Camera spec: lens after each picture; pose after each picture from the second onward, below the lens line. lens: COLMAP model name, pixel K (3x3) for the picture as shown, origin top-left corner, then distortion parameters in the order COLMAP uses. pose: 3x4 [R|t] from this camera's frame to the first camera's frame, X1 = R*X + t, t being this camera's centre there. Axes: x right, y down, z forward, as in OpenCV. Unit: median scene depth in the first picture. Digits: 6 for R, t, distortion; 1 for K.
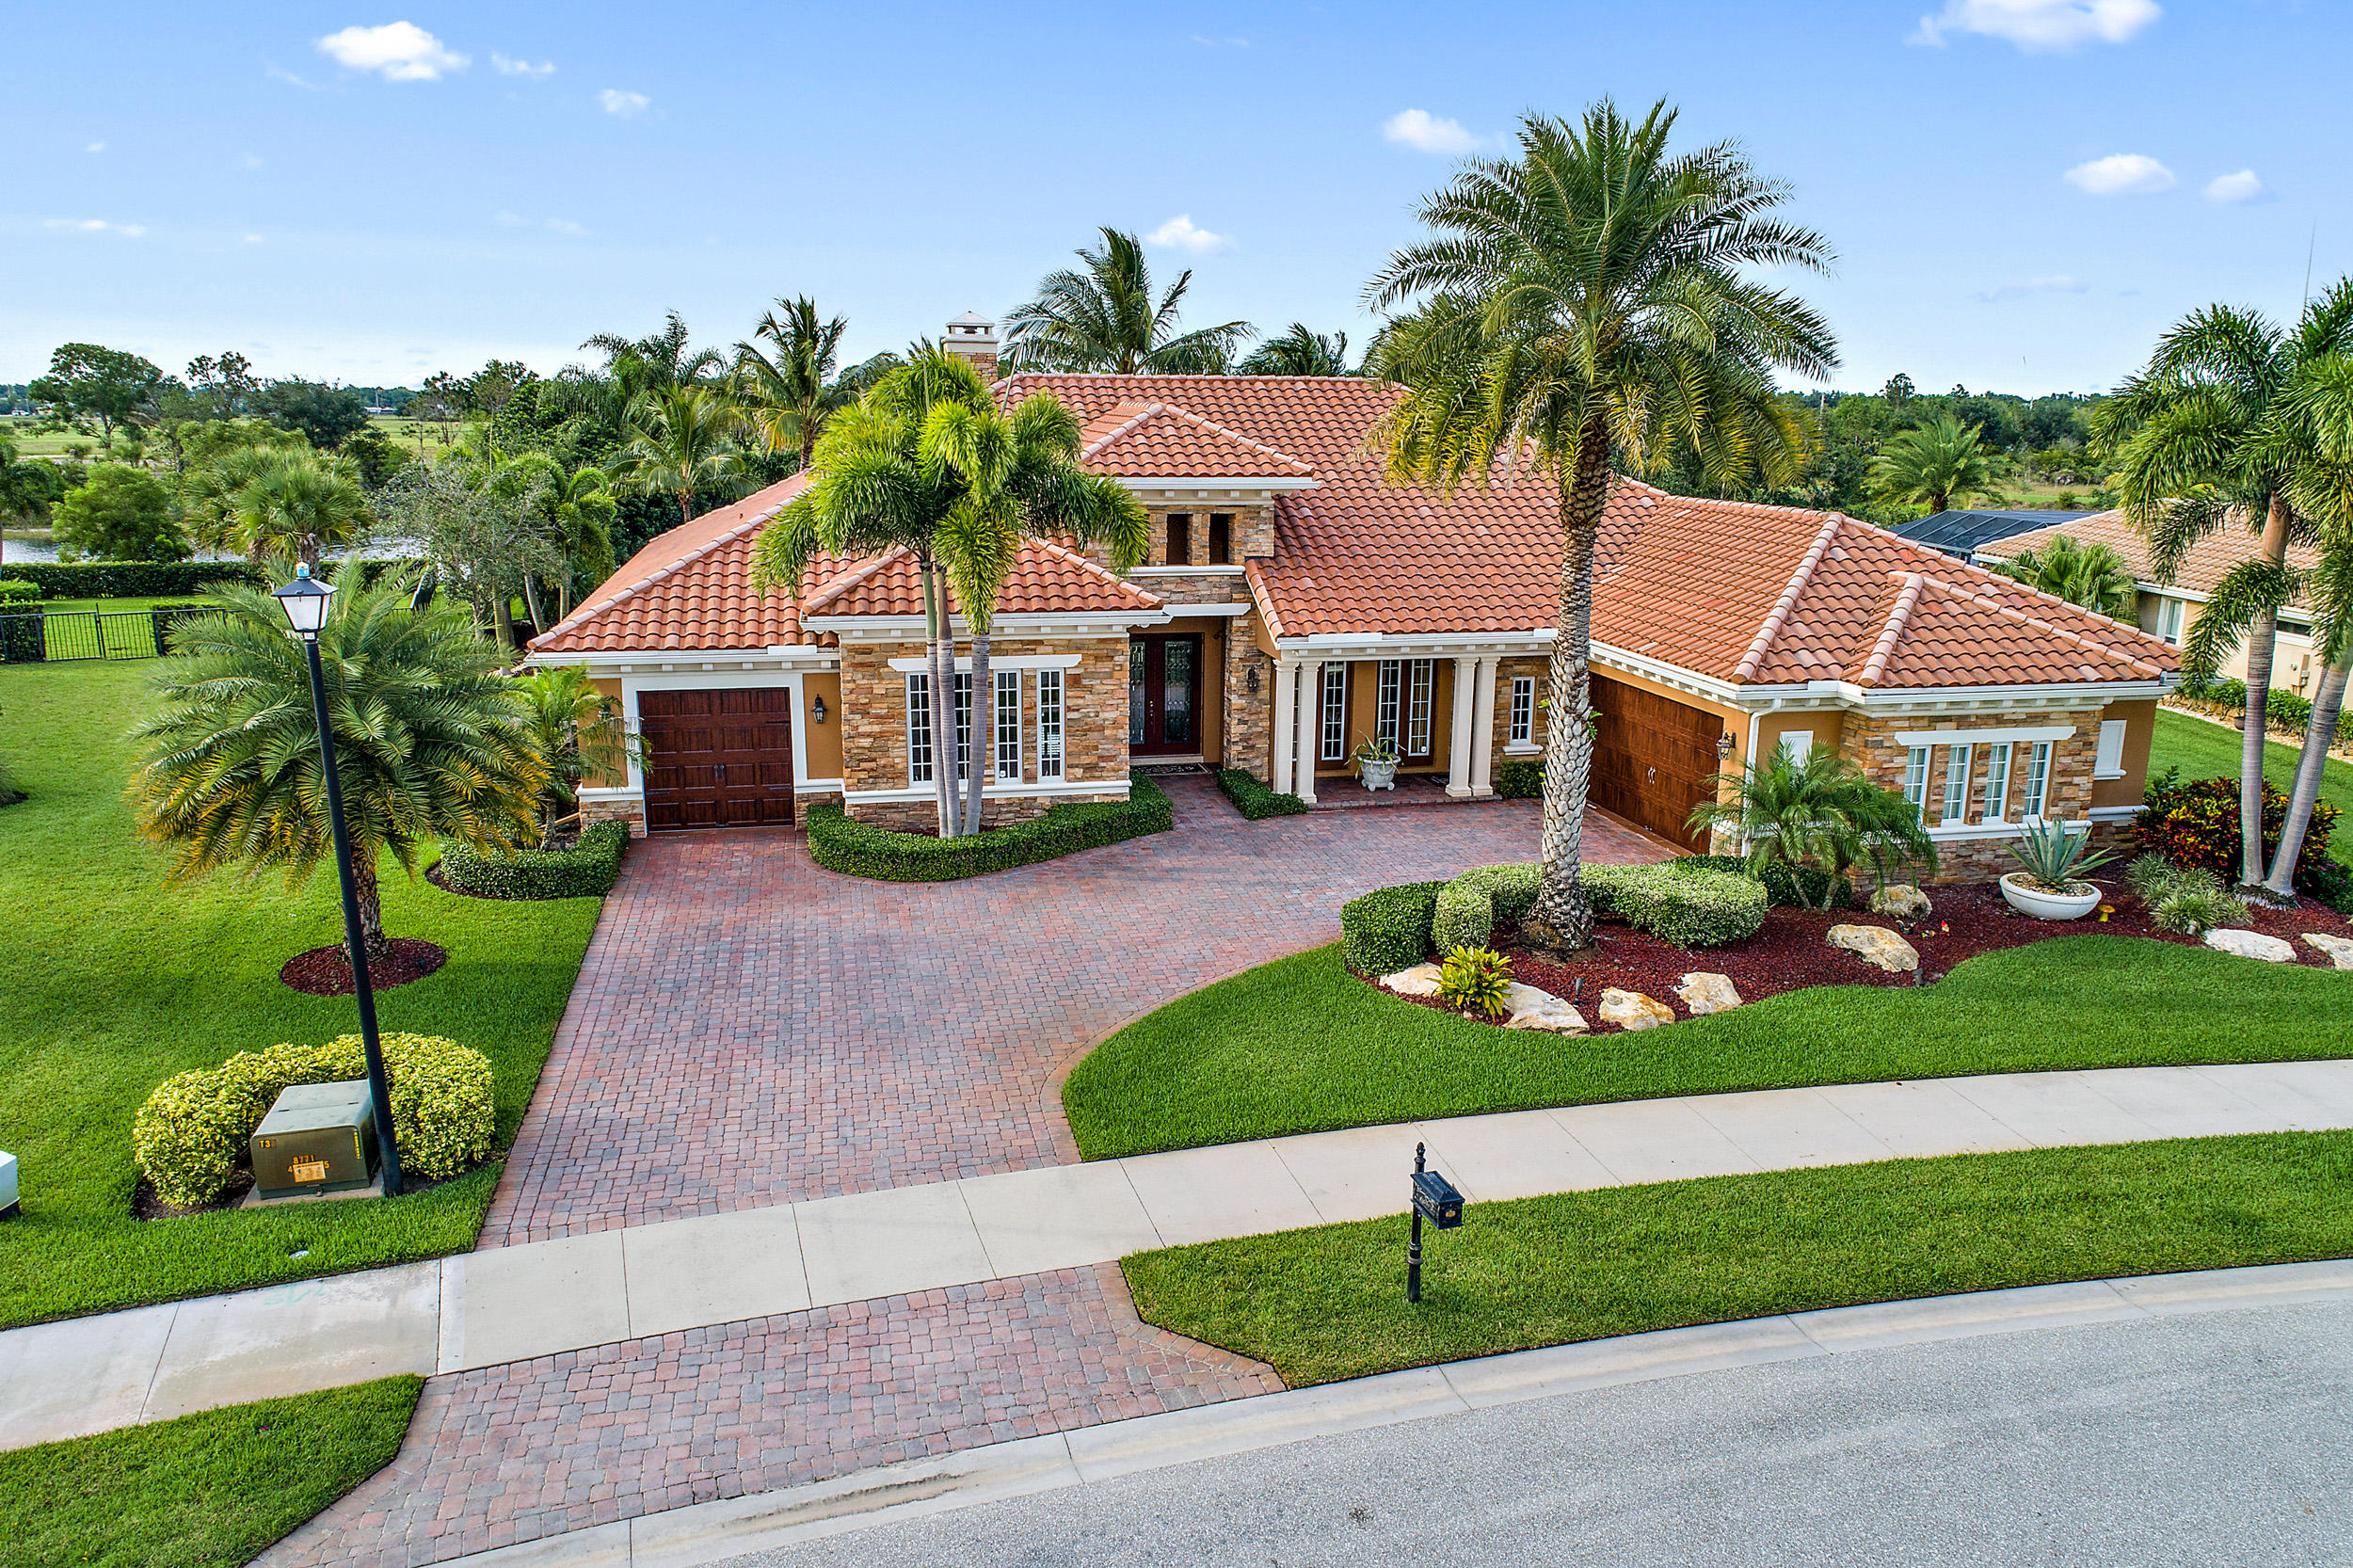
lens RADIAL K [[1617.9, 0, 1176.5], [0, 1617.9, 784.0], [0, 0, 1]] dist [-0.011867, 0.002050]
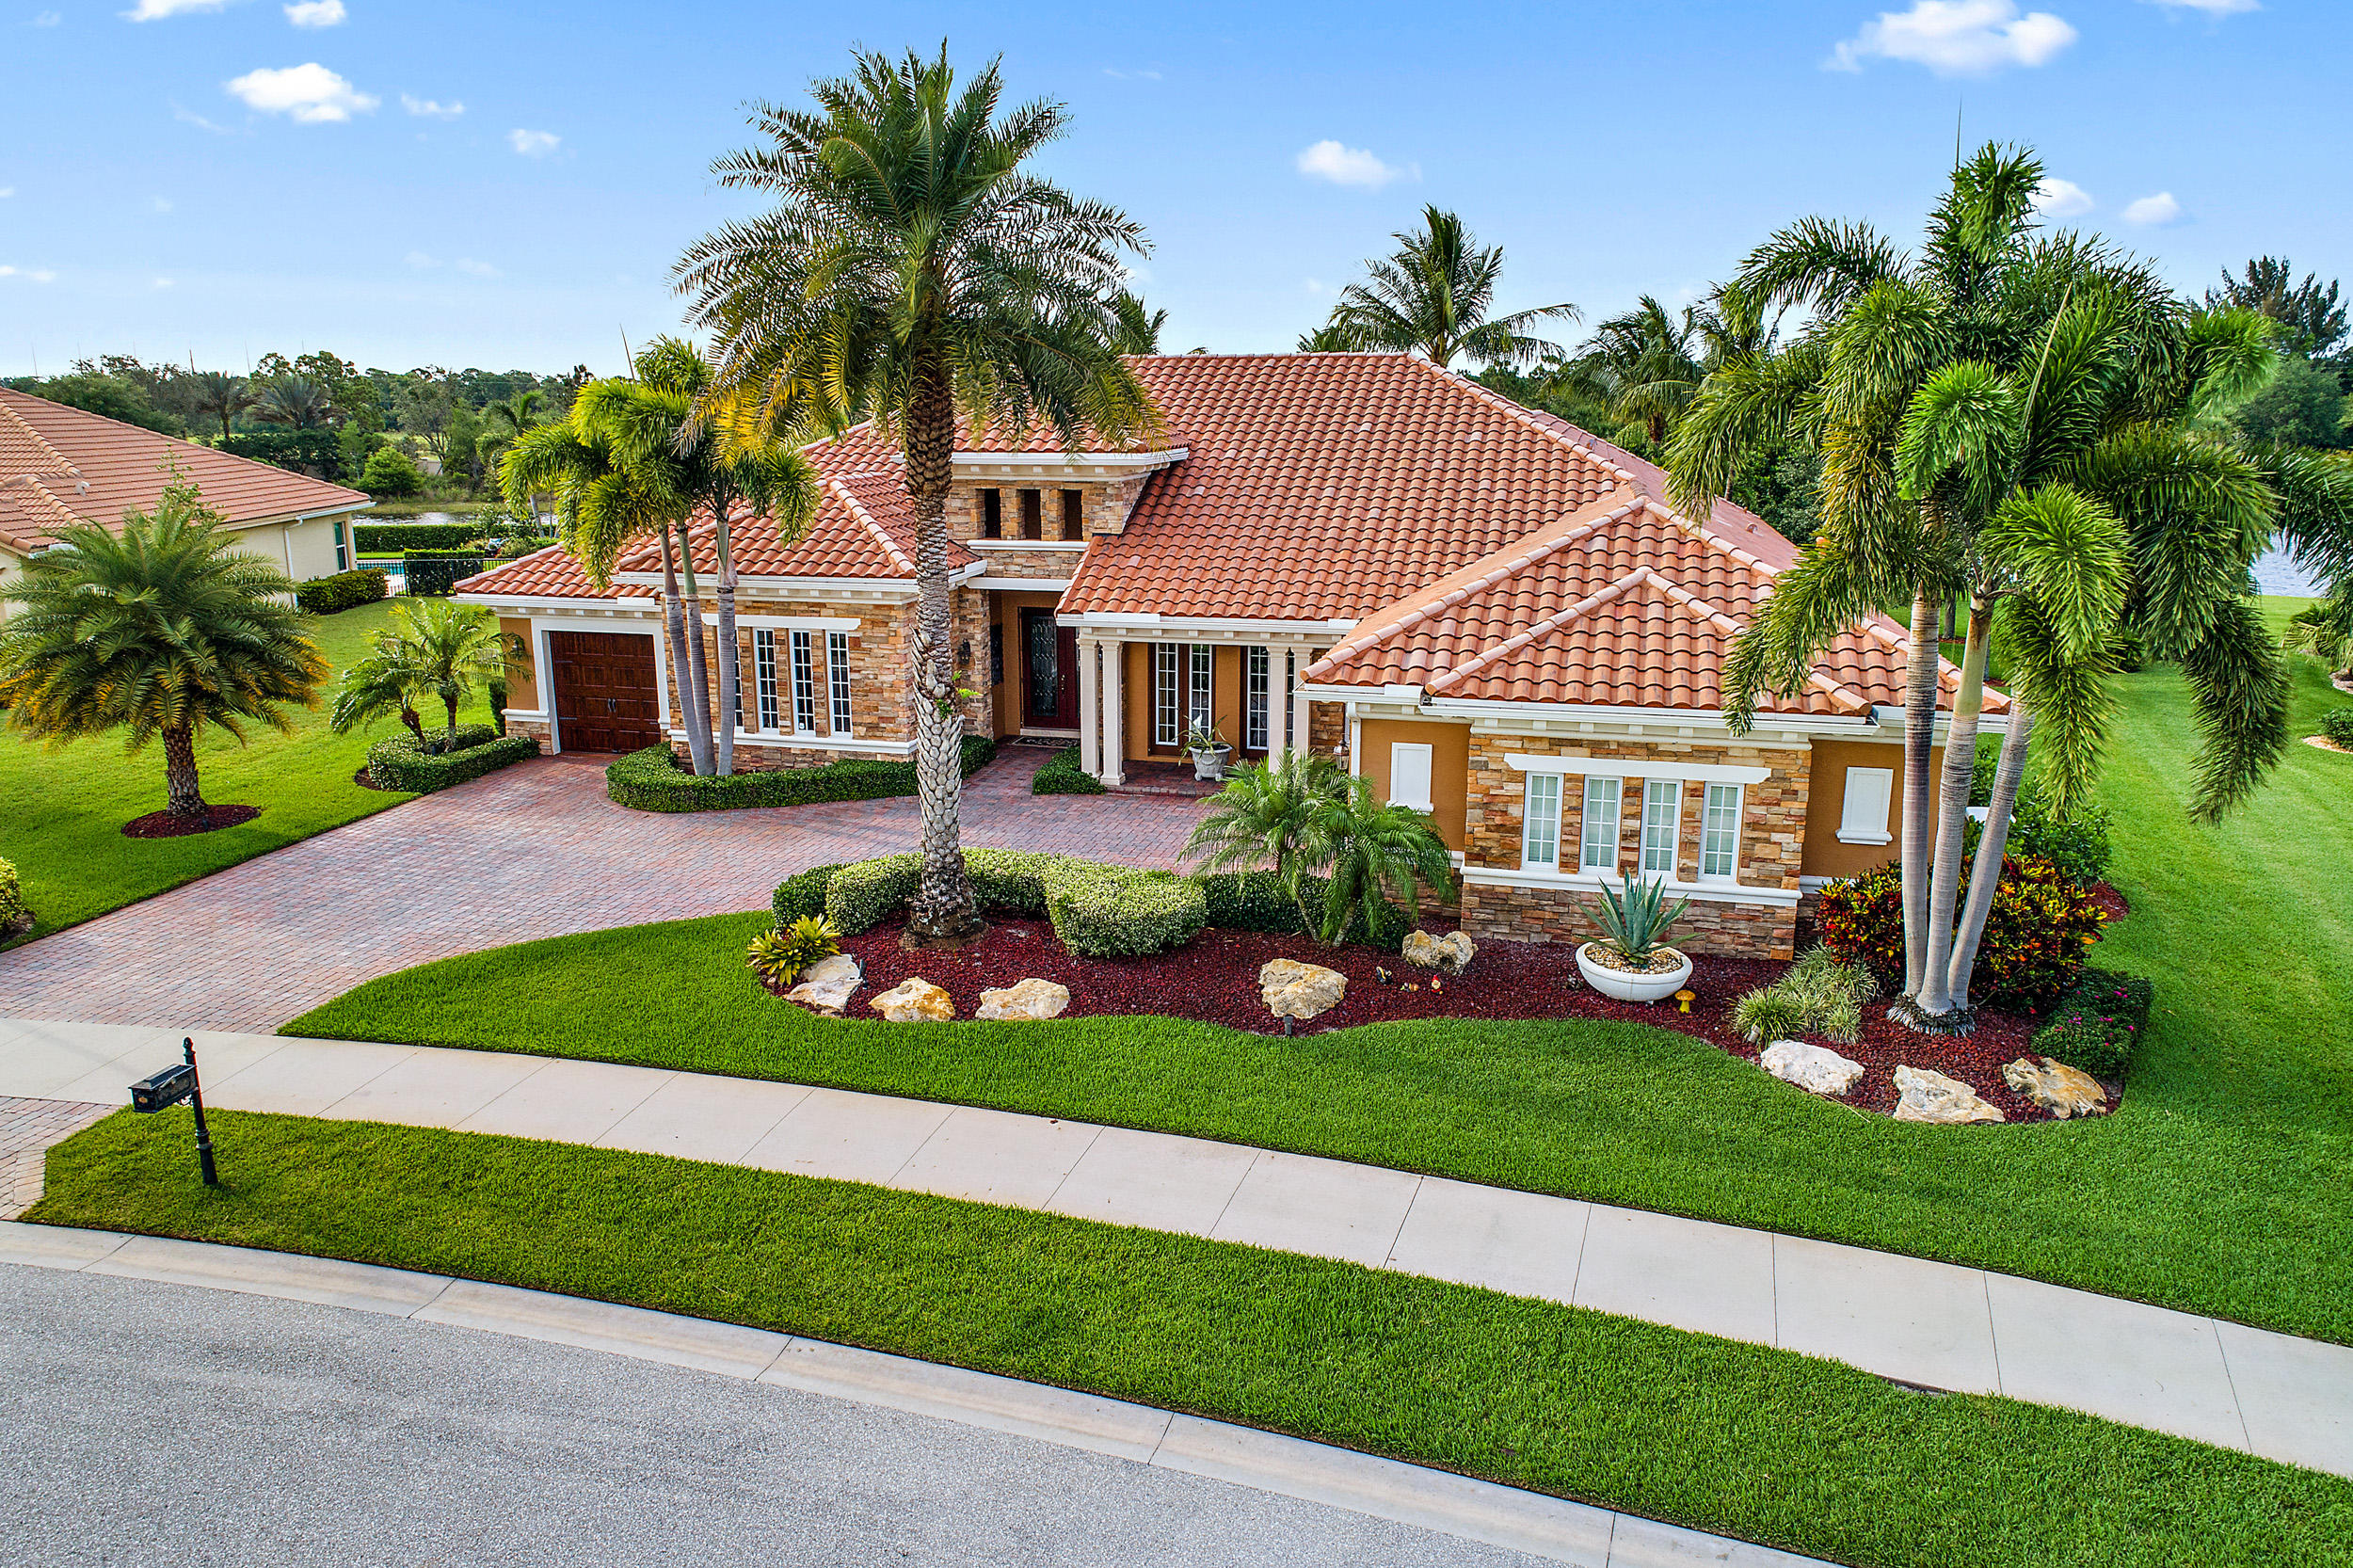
lens RADIAL K [[1599.4, 0, 1176.5], [0, 1599.4, 784.0], [0, 0, 1]] dist [0.002040, 0.004844]
pose [[0.889084, 0.095992, -0.447567, 0.639966], [-0.093549, 0.995231, 0.027619, -0.022213], [0.448084, 0.017314, 0.893824, 0.170833]]
